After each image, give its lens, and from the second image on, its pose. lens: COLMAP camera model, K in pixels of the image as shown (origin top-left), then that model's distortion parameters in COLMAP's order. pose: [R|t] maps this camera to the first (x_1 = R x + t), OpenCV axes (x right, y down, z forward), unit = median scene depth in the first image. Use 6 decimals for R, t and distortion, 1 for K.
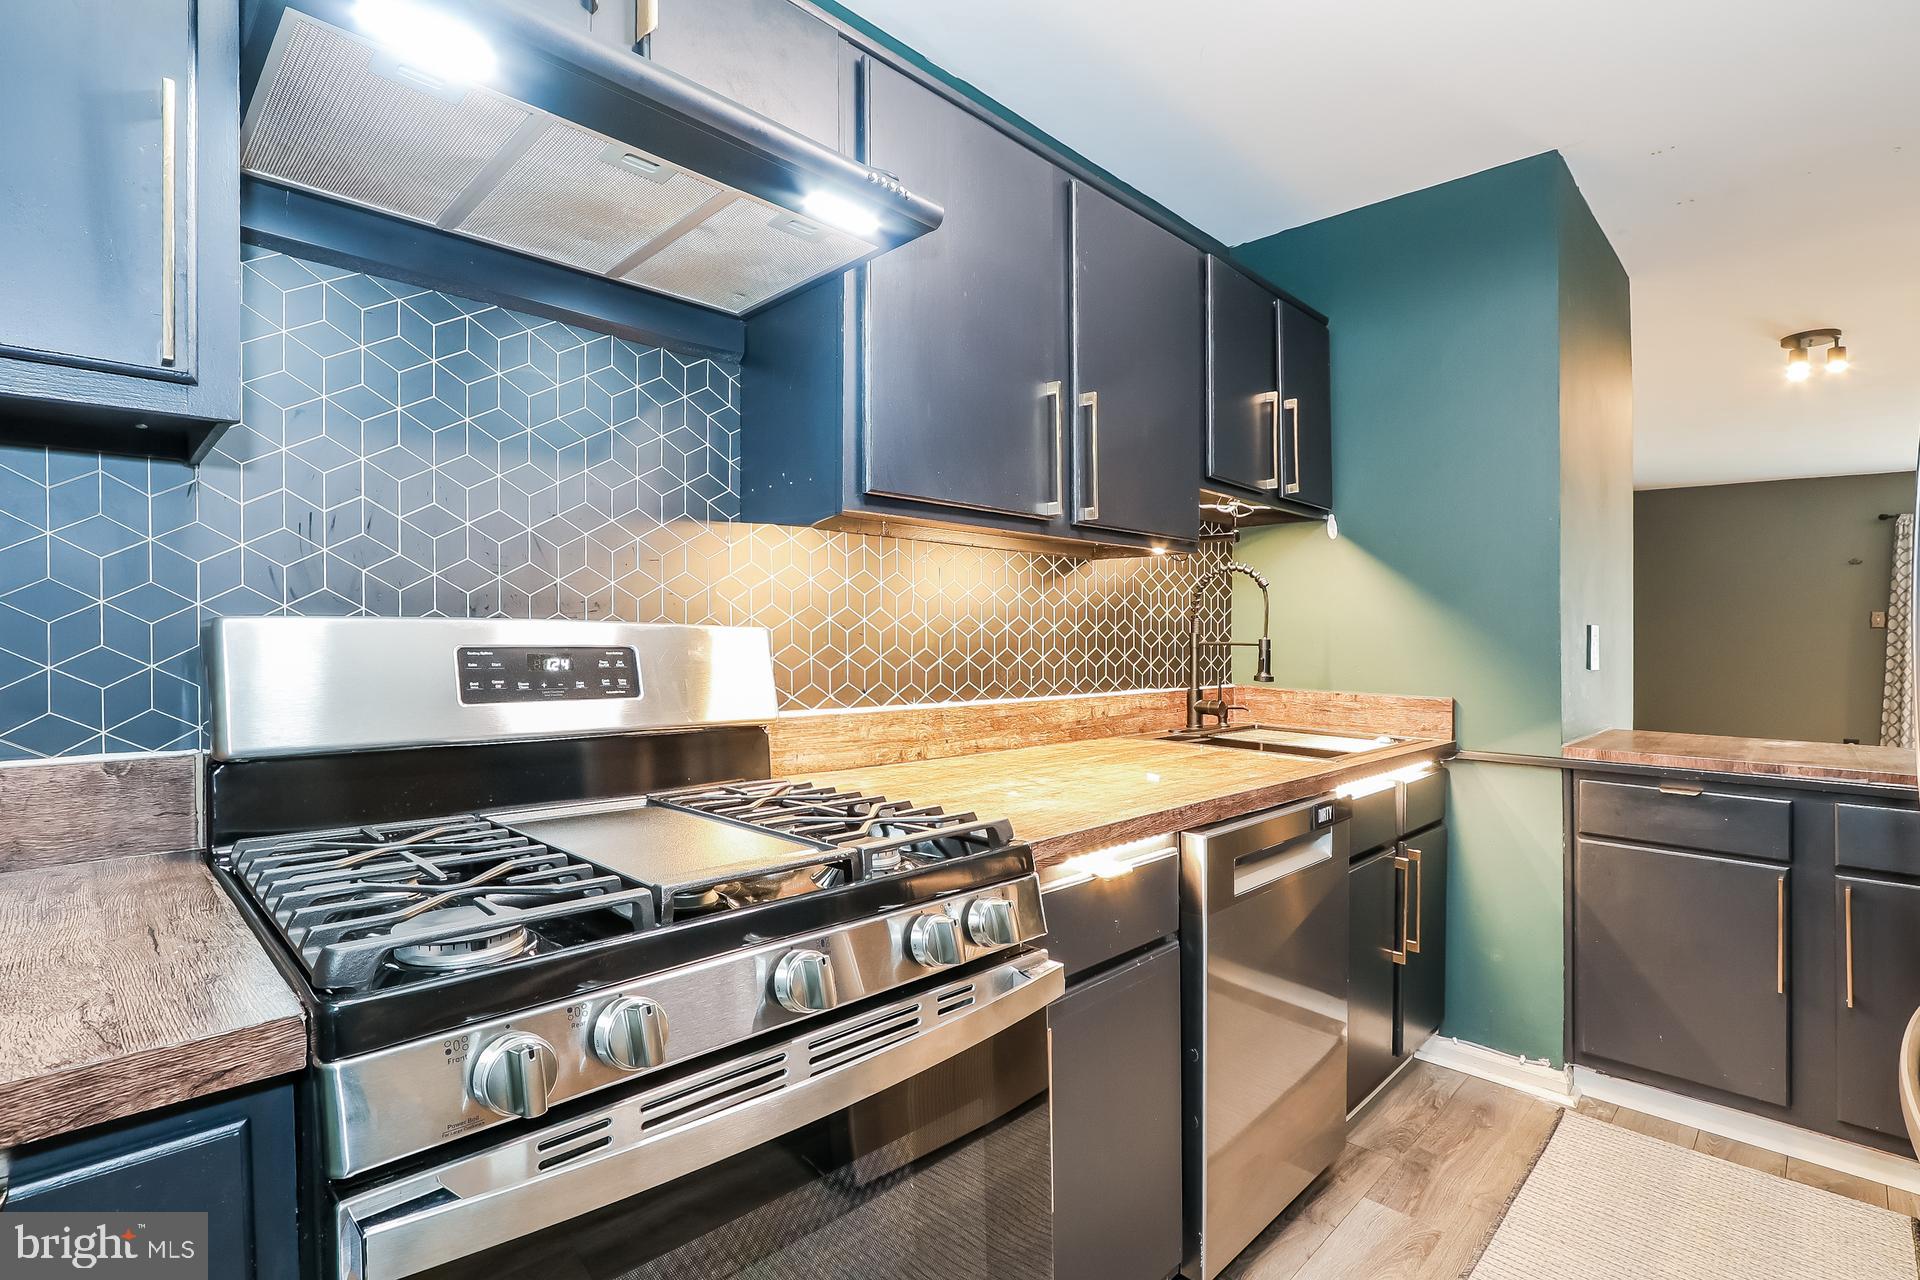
lens RADIAL K [[914.3, 0, 943.5], [0, 914.3, 633.2], [0, 0, 1]] dist [-0.020337, 0.000191]
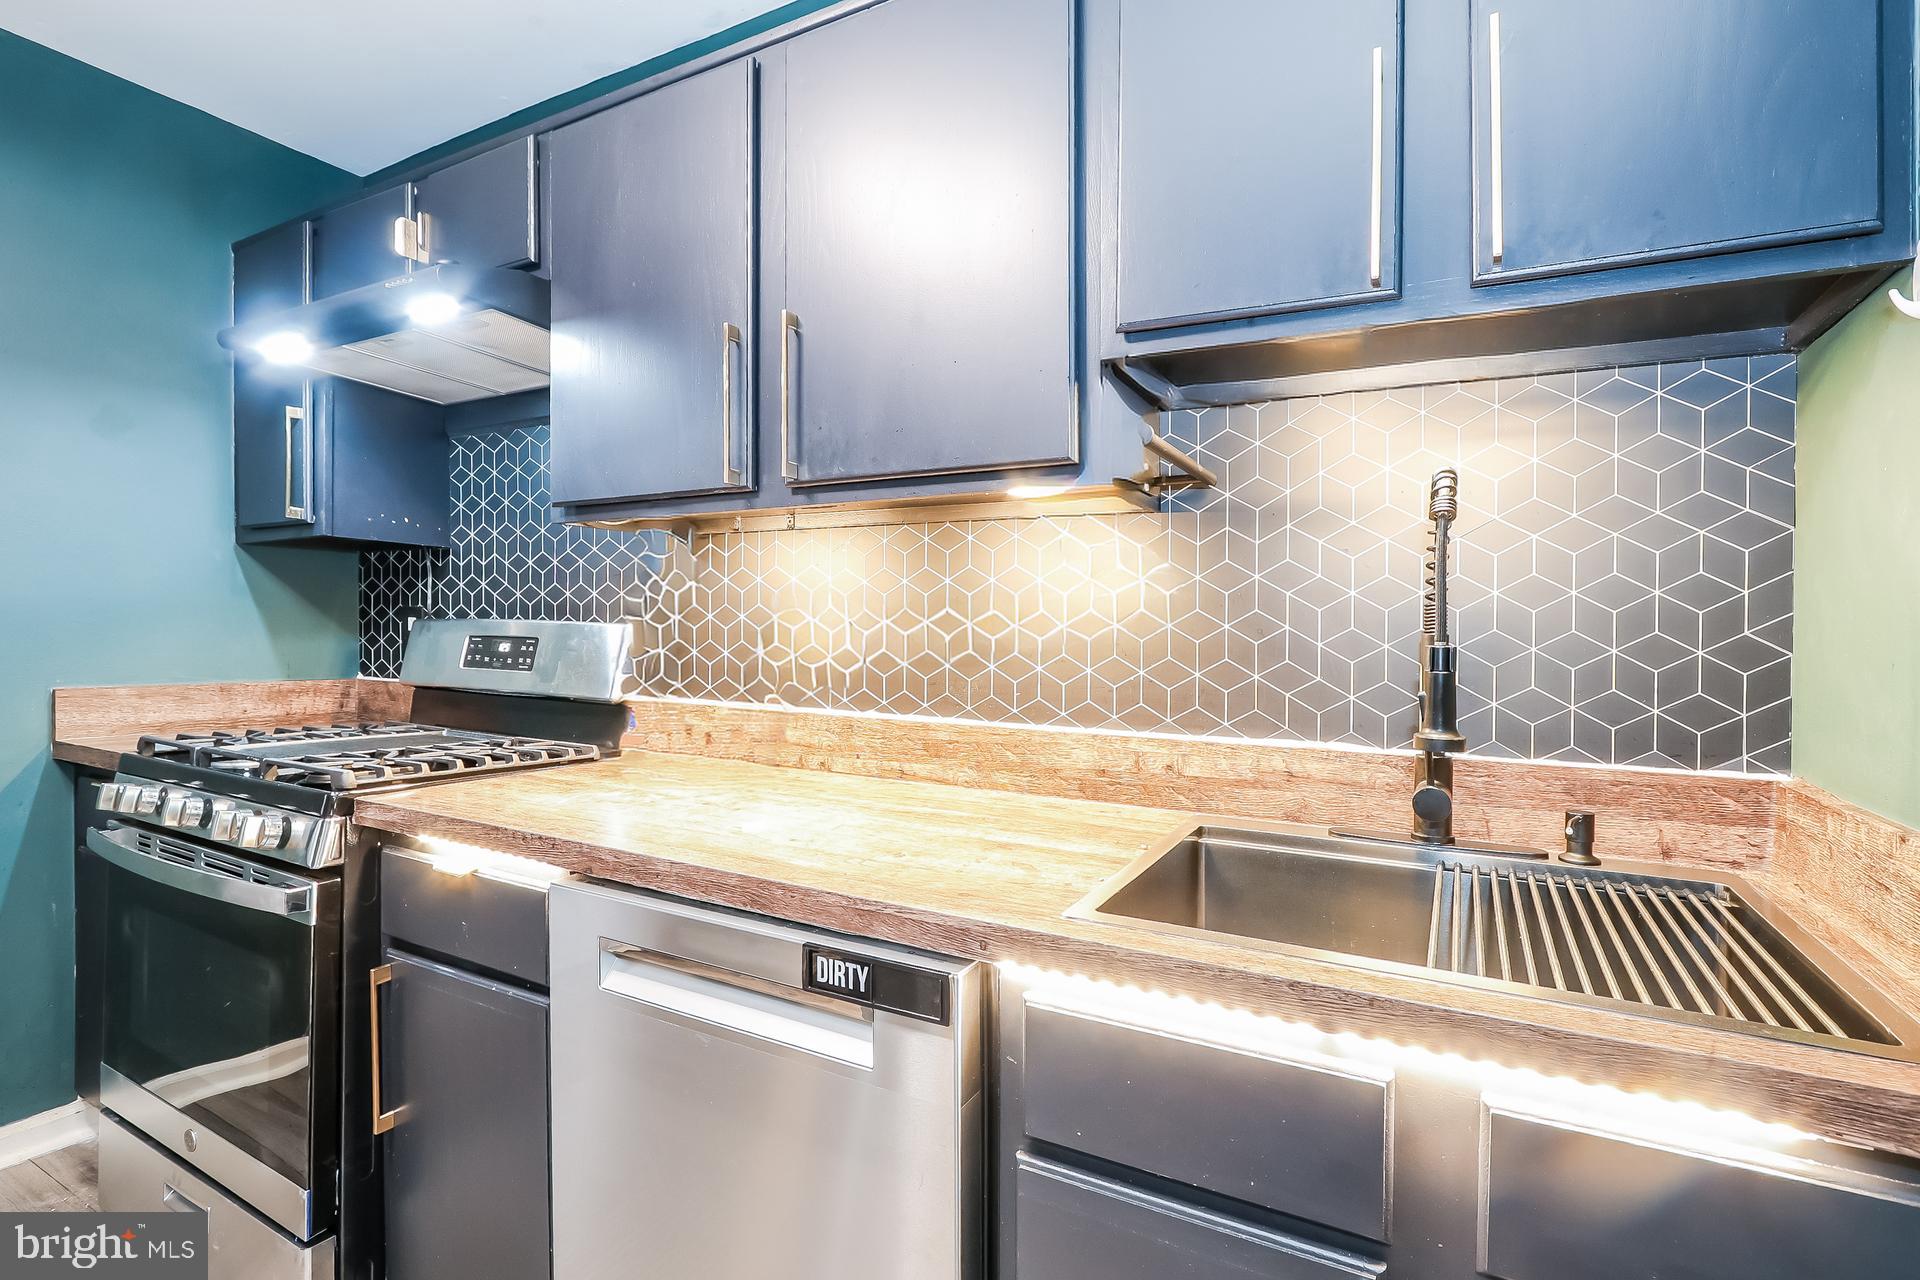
lens RADIAL K [[908.6, 0, 964.0], [0, 908.6, 659.6], [0, 0, 1]] dist [-0.020082, -0.000097]
pose [[0.286432, 0.016246, -0.957963, 0.832053], [-0.017437, 0.999779, 0.011742, 0.014822], [0.957942, 0.013340, 0.286652, 0.831301]]
